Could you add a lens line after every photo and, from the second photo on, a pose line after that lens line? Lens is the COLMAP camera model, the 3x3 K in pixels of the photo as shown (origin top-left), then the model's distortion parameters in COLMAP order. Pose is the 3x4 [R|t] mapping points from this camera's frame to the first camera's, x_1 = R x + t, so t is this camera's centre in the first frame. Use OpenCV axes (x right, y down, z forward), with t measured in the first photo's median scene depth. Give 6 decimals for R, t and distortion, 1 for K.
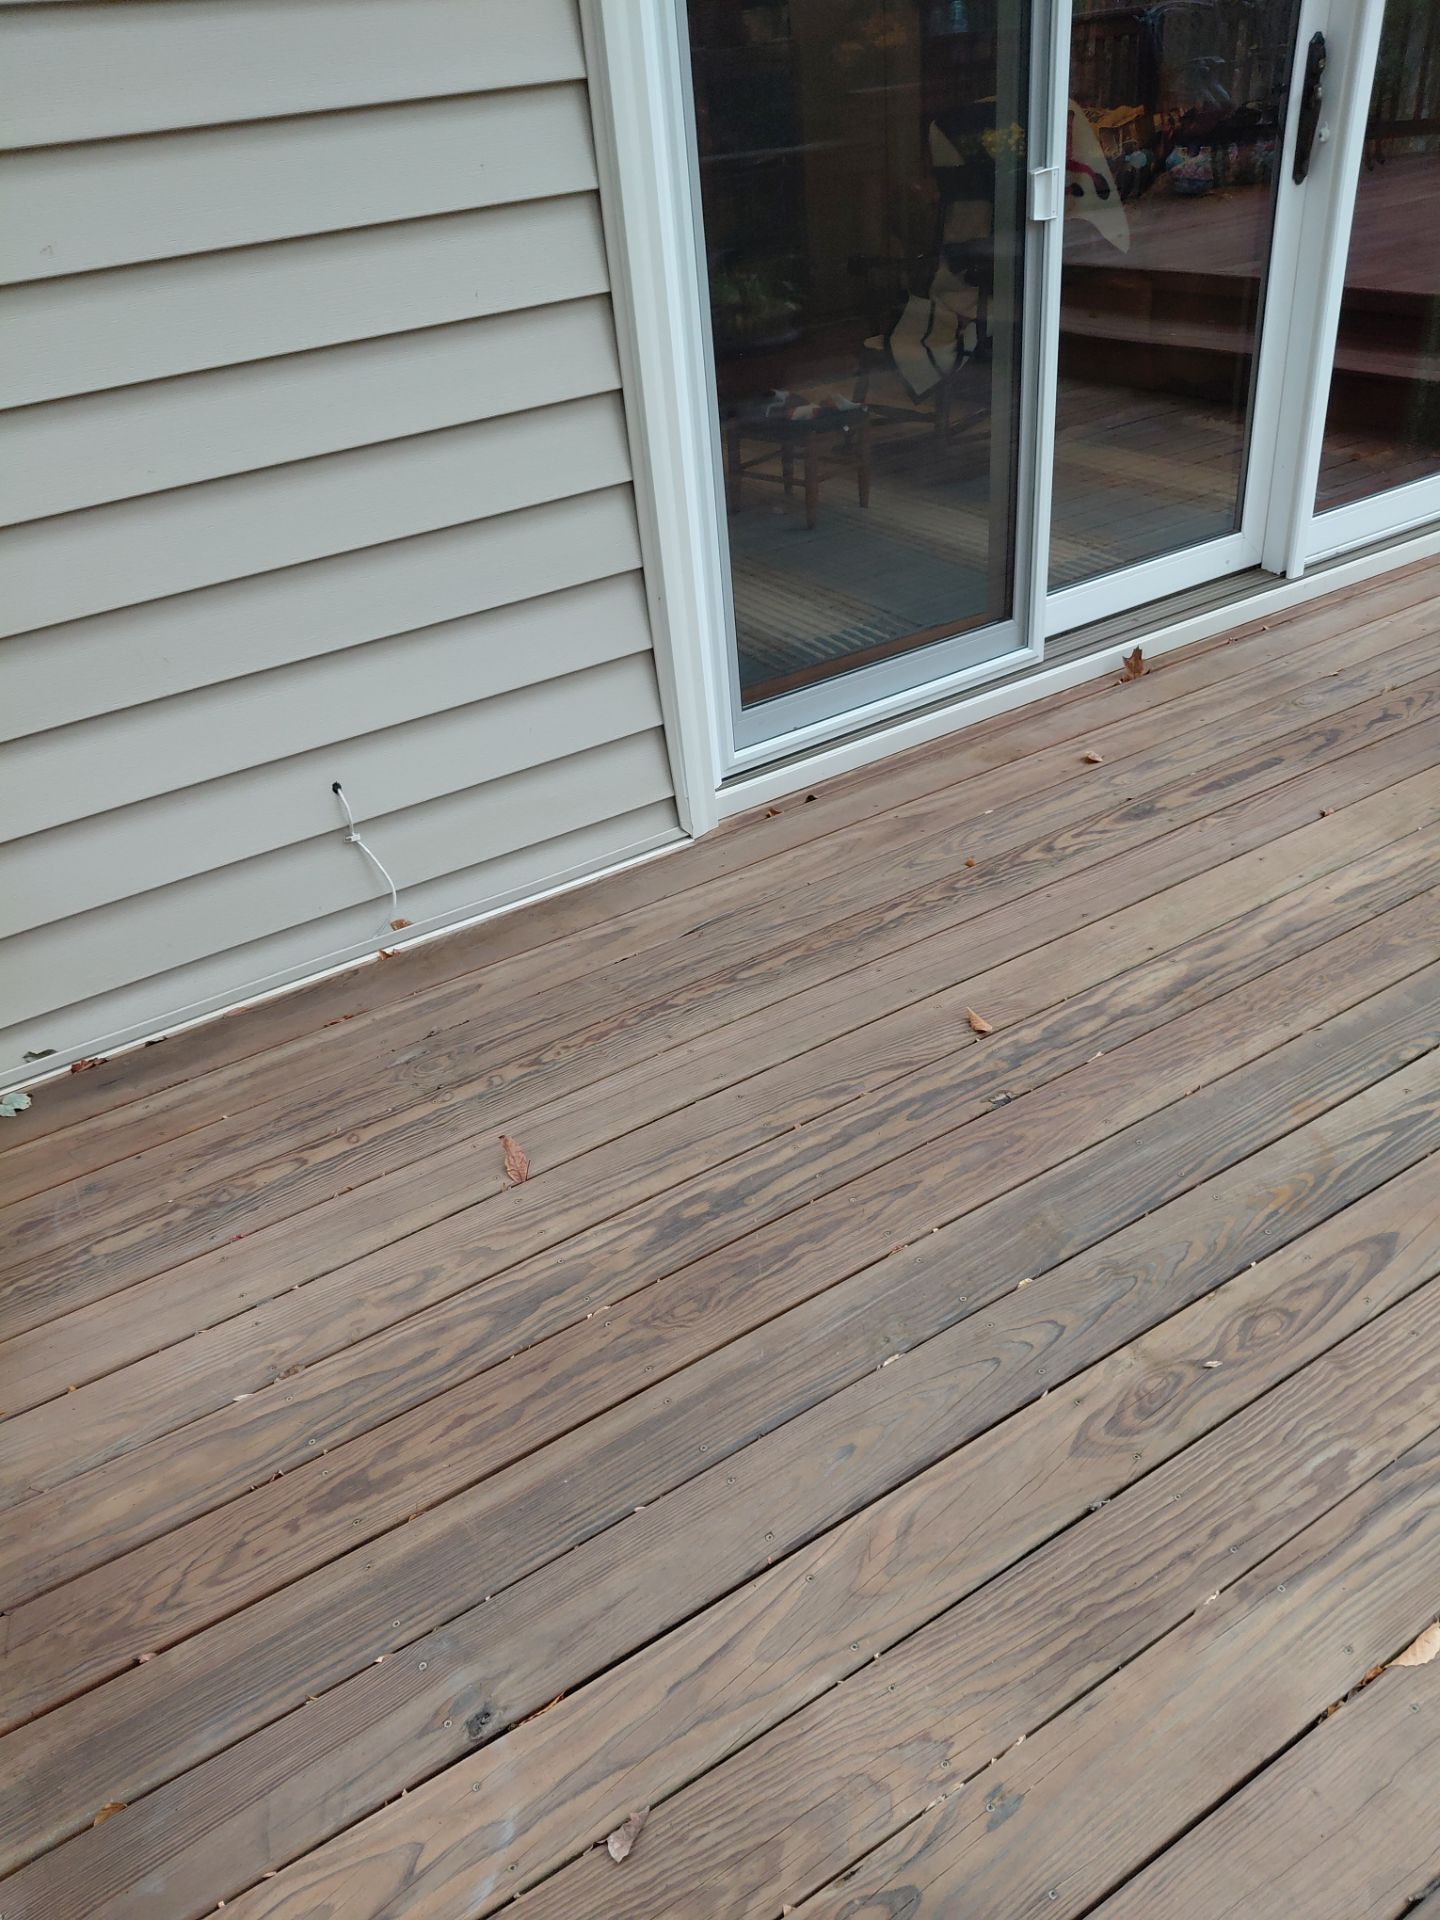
lens RADIAL K [[1410.6, 0, 720.0], [0, 1410.6, 960.0], [0, 0, 1]] dist [0.004676, -0.000290]
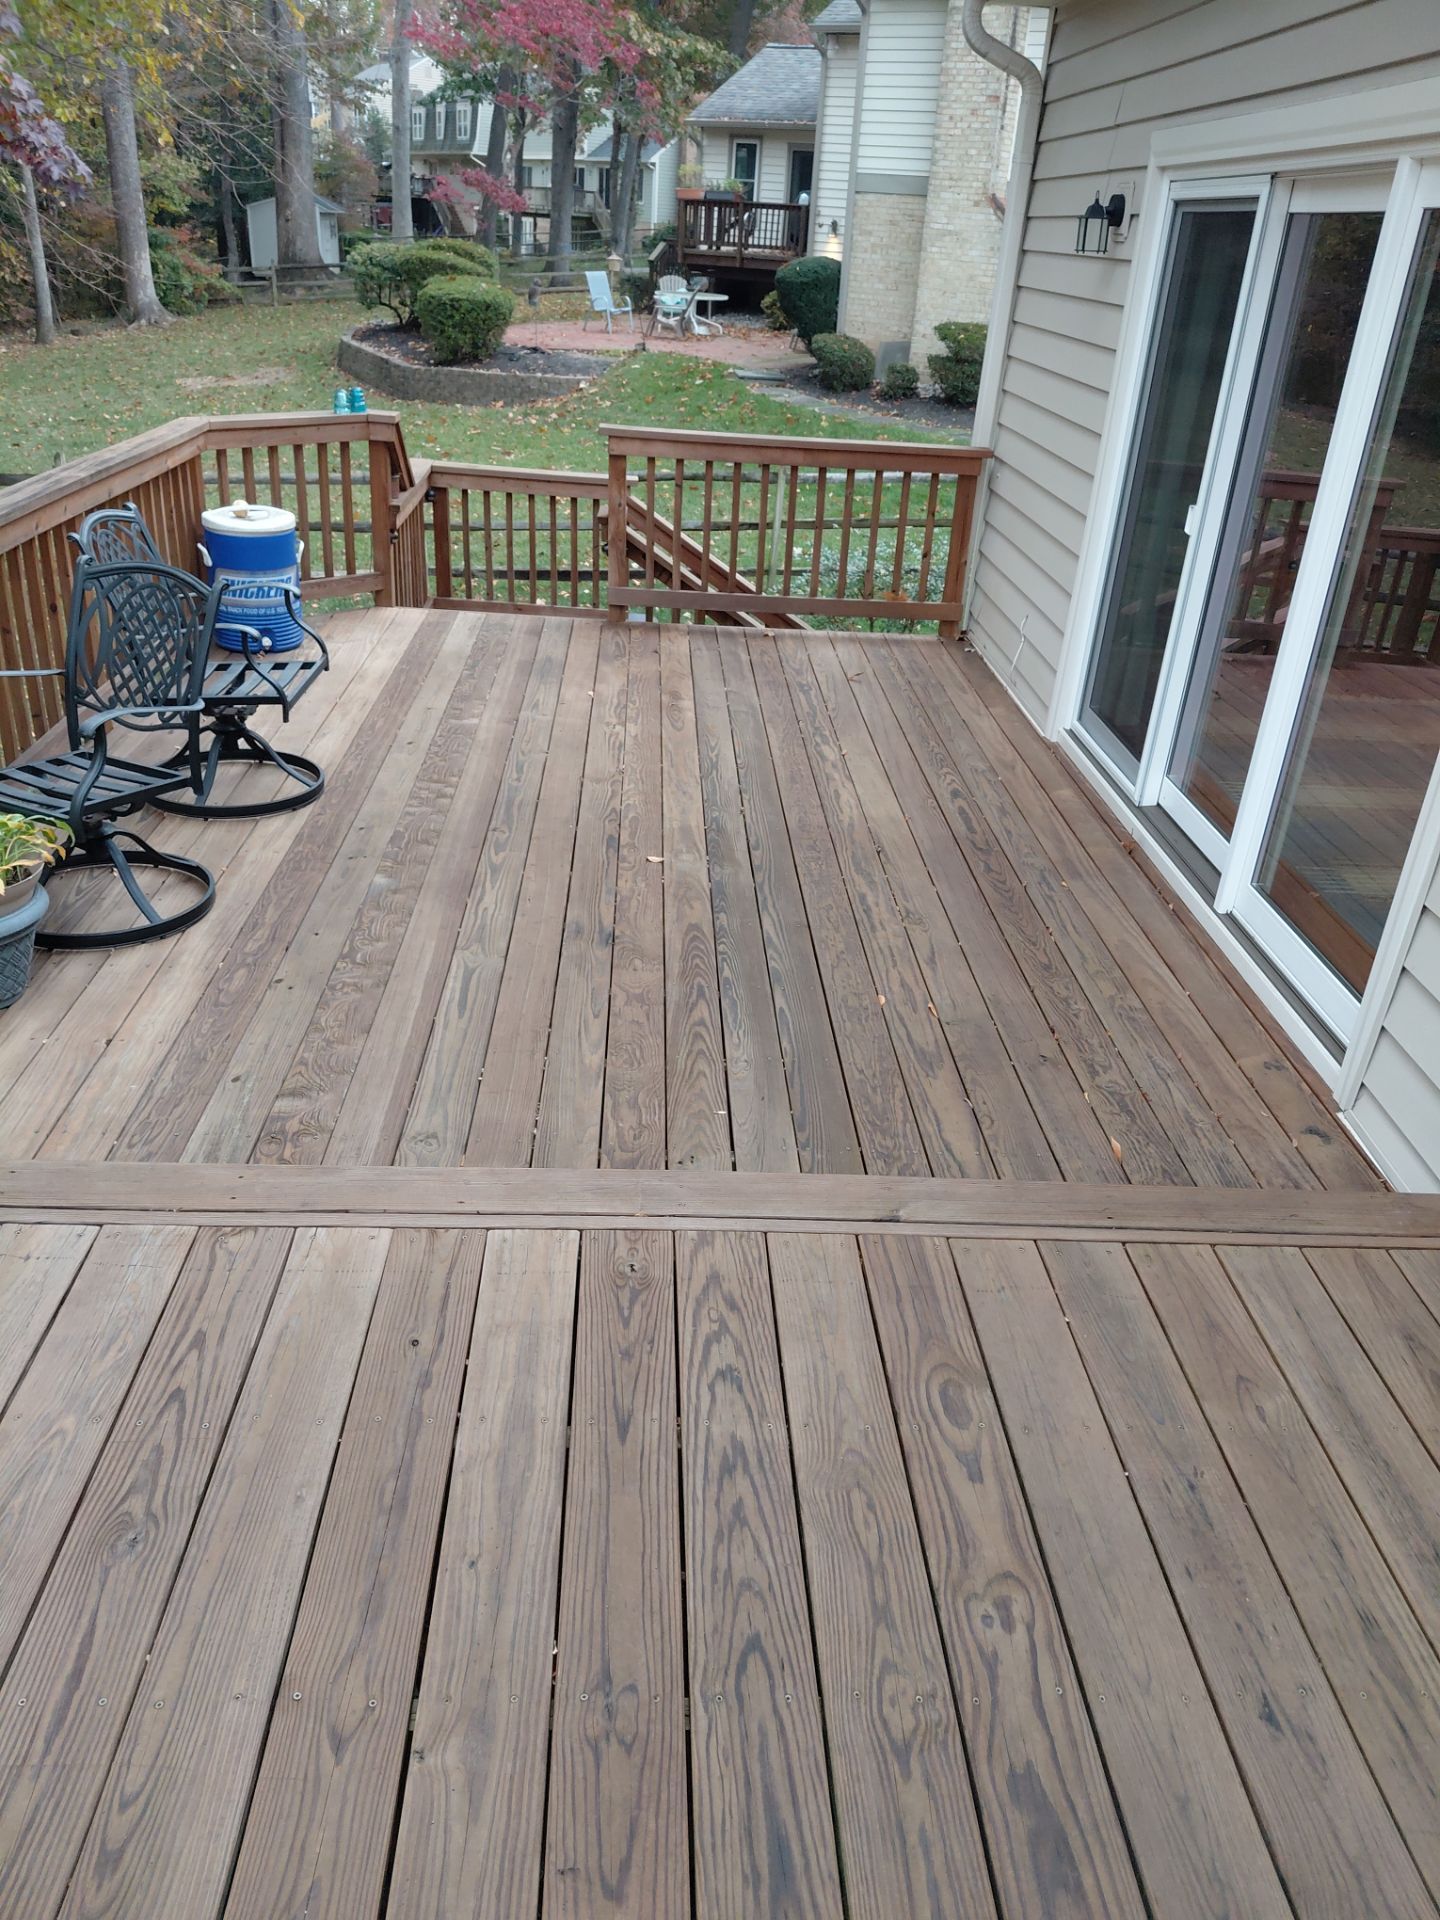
lens RADIAL K [[1410.6, 0, 720.0], [0, 1410.6, 960.0], [0, 0, 1]] dist [0.004676, -0.000290]
pose [[-0.489436, 0.459113, -0.741396, 2.184380], [-0.480451, 0.567544, 0.668626, -1.214859], [0.727749, 0.683454, -0.057196, 1.157850]]
